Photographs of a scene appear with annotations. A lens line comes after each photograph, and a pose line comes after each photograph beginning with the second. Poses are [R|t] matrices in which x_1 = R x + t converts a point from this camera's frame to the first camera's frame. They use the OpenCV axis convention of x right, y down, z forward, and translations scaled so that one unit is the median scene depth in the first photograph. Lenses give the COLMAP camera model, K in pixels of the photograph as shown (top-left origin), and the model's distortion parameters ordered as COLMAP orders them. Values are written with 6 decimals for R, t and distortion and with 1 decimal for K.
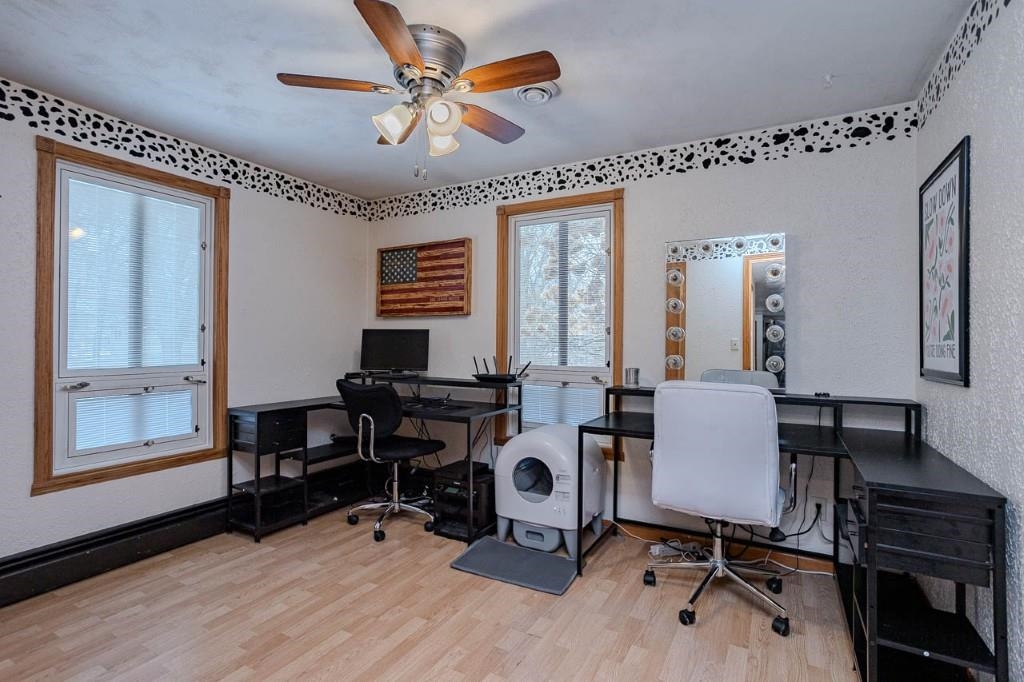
lens RADIAL K [[501.9, 0, 512.3], [0, 501.9, 338.6], [0, 0, 1]] dist [-0.053788, 0.031055]
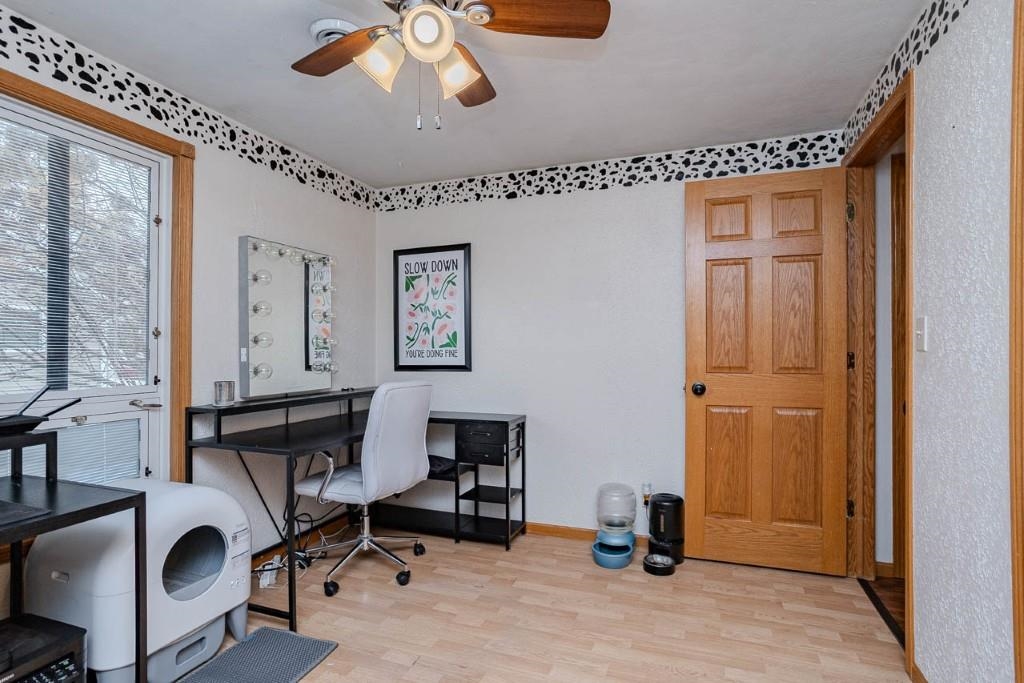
lens RADIAL K [[501.9, 0, 512.3], [0, 501.9, 339.1], [0, 0, 1]] dist [-0.053788, 0.031055]
pose [[-0.166474, 0.006429, 0.986025, -0.631317], [-0.017748, 0.999797, -0.009515, -0.008821], [-0.985886, -0.019084, -0.166326, 0.675799]]
